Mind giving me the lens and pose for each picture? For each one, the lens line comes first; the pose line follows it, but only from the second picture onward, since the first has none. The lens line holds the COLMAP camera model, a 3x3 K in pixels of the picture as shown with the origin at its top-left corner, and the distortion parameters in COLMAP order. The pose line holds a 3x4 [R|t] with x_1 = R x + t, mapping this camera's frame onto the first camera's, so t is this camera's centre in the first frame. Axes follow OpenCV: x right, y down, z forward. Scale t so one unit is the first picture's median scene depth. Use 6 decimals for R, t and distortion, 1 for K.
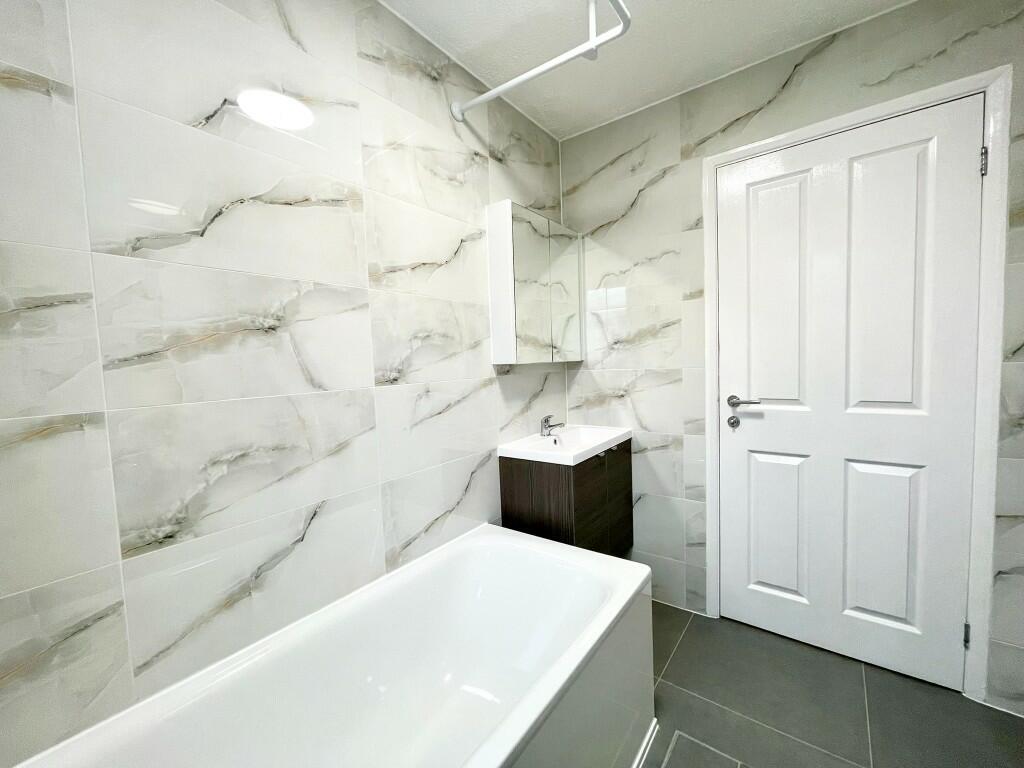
lens RADIAL K [[413.6, 0, 510.2], [0, 413.6, 385.6], [0, 0, 1]] dist [-0.000908, -0.000300]
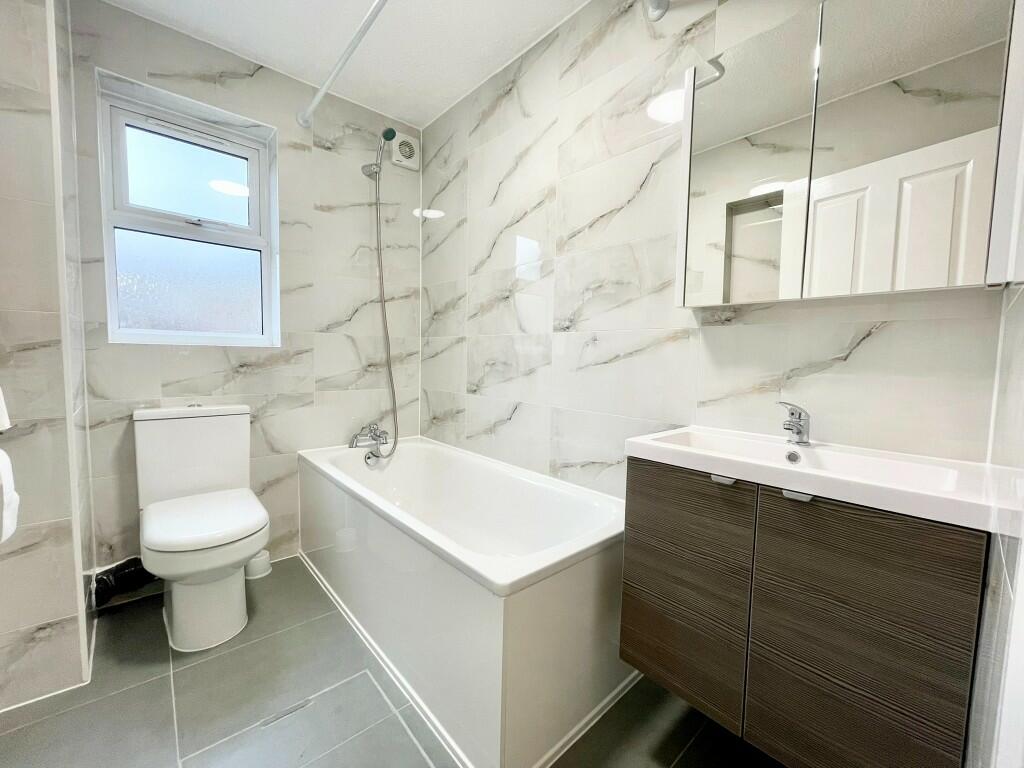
lens RADIAL K [[413.6, 0, 510.6], [0, 413.6, 386.2], [0, 0, 1]] dist [-0.000908, -0.000300]
pose [[-0.197876, 0.107901, -0.974270, 0.711257], [-0.073589, 0.989483, 0.124532, 0.012656], [0.977461, 0.096338, -0.187855, 0.800234]]
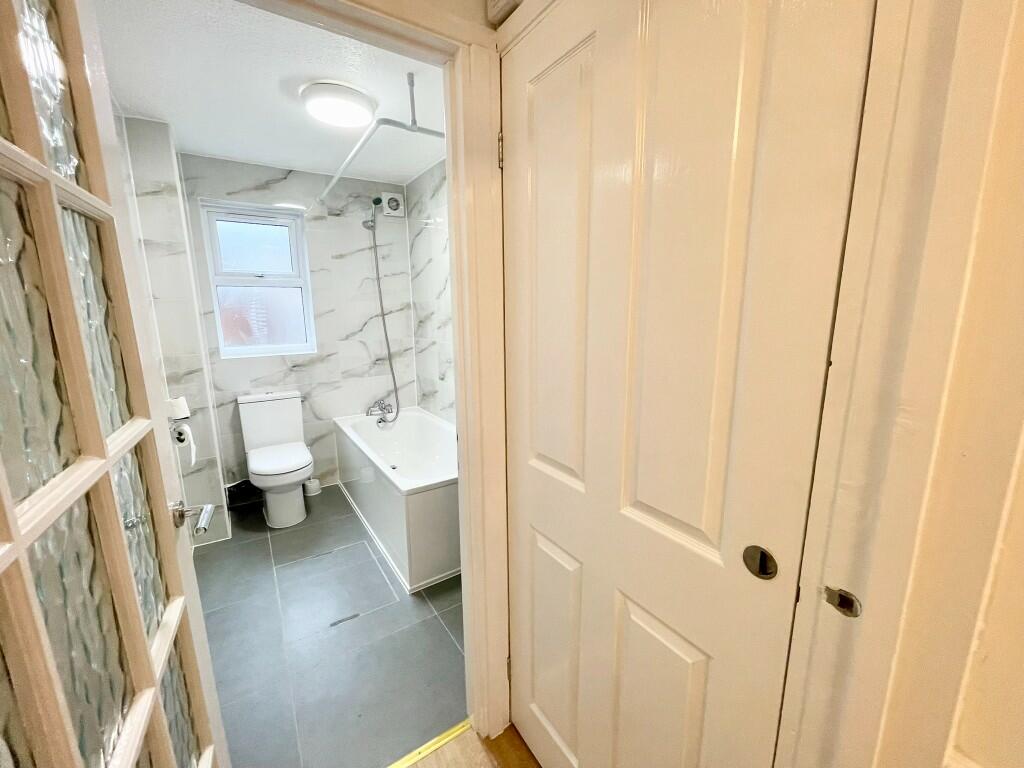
lens RADIAL K [[413.6, 0, 505.5], [0, 413.6, 388.2], [0, 0, 1]] dist [-0.000908, -0.000300]
pose [[-0.336140, 0.220805, -0.915563, 1.081809], [-0.035187, 0.968506, 0.246492, -0.214331], [0.941155, 0.115072, -0.317784, 1.274723]]
